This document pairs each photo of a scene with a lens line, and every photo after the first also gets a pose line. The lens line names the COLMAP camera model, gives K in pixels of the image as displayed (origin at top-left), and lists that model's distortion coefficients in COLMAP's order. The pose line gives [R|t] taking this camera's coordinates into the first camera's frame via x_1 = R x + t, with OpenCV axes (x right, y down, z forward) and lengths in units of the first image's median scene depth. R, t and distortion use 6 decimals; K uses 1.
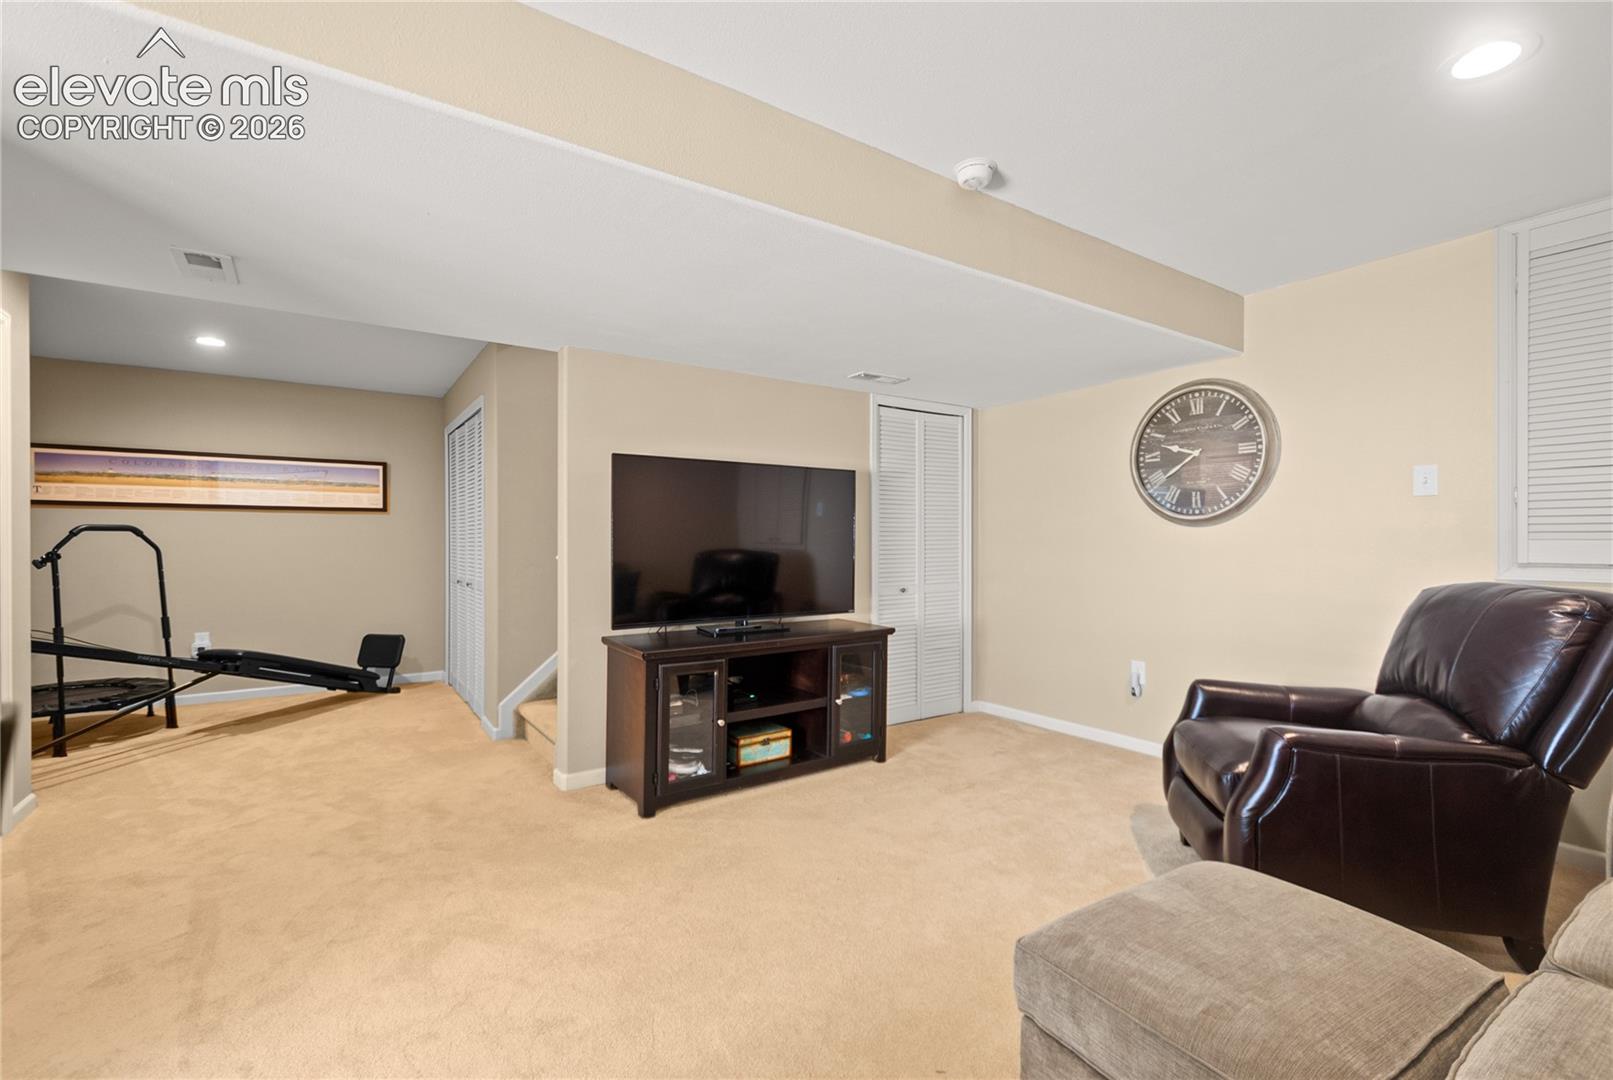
lens RADIAL K [[711.4, 0, 806.5], [0, 711.4, 540.0], [0, 0, 1]] dist [-0.000613, -0.000538]
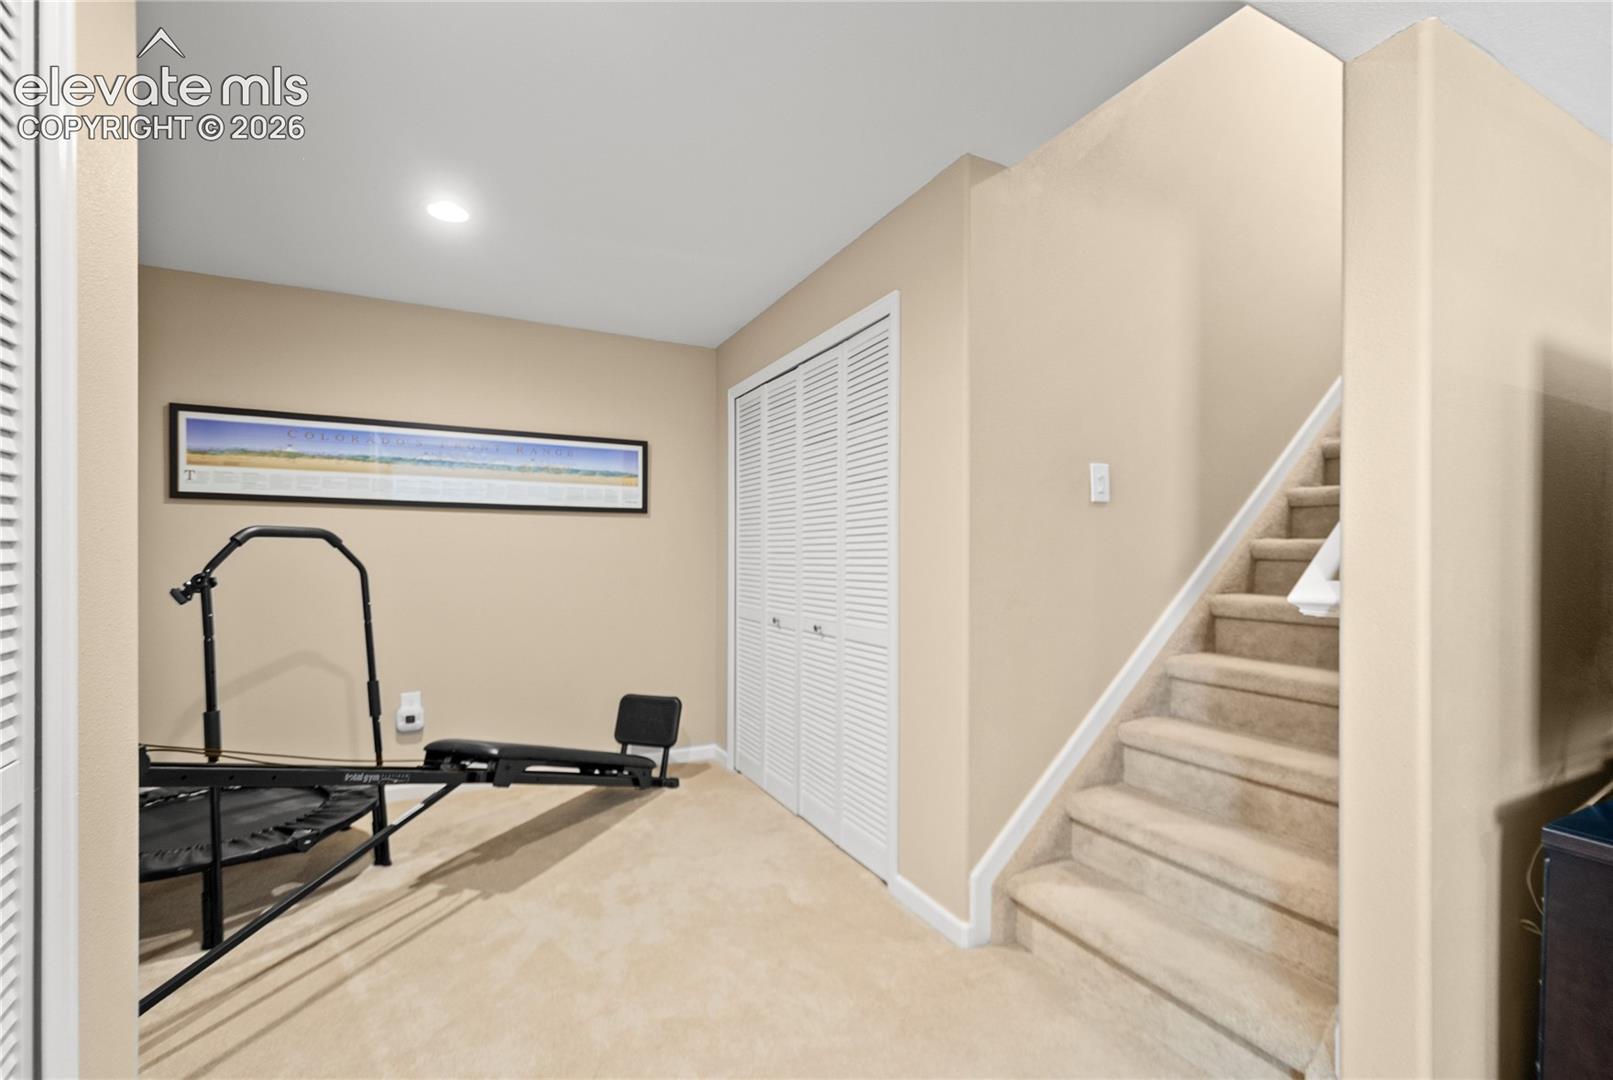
lens RADIAL K [[714.1, 0, 802.9], [0, 714.1, 560.1], [0, 0, 1]] dist [0.002249, 0.000165]
pose [[0.990269, 0.002862, -0.139136, -0.429516], [-0.002277, 0.999988, 0.004360, 0.001873], [0.139147, -0.004001, 0.990264, 0.423496]]
